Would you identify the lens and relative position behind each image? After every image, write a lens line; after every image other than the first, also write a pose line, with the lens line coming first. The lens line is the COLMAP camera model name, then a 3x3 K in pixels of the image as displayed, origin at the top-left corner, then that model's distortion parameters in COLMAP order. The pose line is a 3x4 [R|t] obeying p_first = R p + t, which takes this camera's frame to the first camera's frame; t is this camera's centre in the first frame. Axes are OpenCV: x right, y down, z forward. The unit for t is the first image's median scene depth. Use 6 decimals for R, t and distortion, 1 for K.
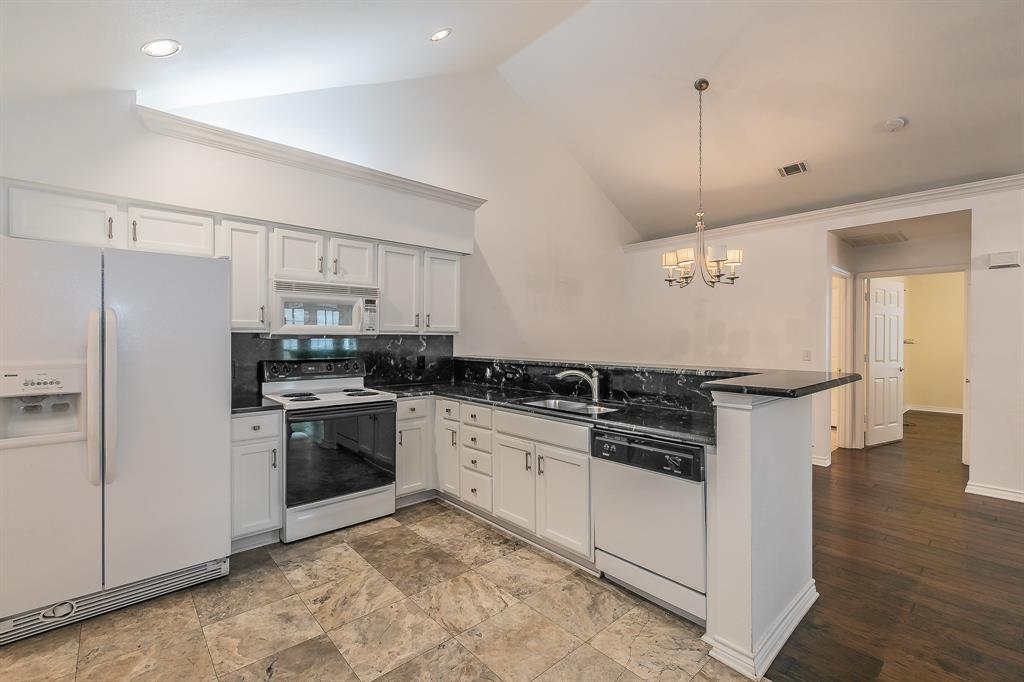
lens RADIAL K [[441.1, 0, 521.2], [0, 441.1, 335.8], [0, 0, 1]] dist [-0.001022, 0.000589]
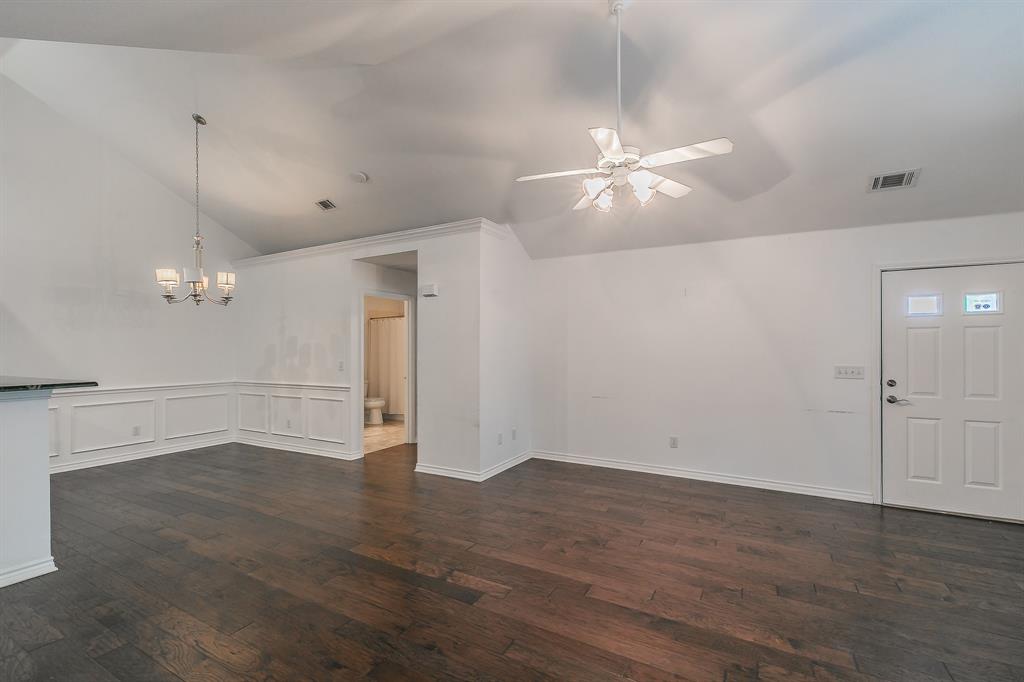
lens RADIAL K [[441.1, 0, 515.2], [0, 441.1, 354.4], [0, 0, 1]] dist [-0.001022, 0.000589]
pose [[0.945371, -0.008620, 0.325882, 1.095500], [0.004298, 0.999893, 0.013979, -0.001099], [-0.325968, -0.011815, 0.945307, -0.390689]]
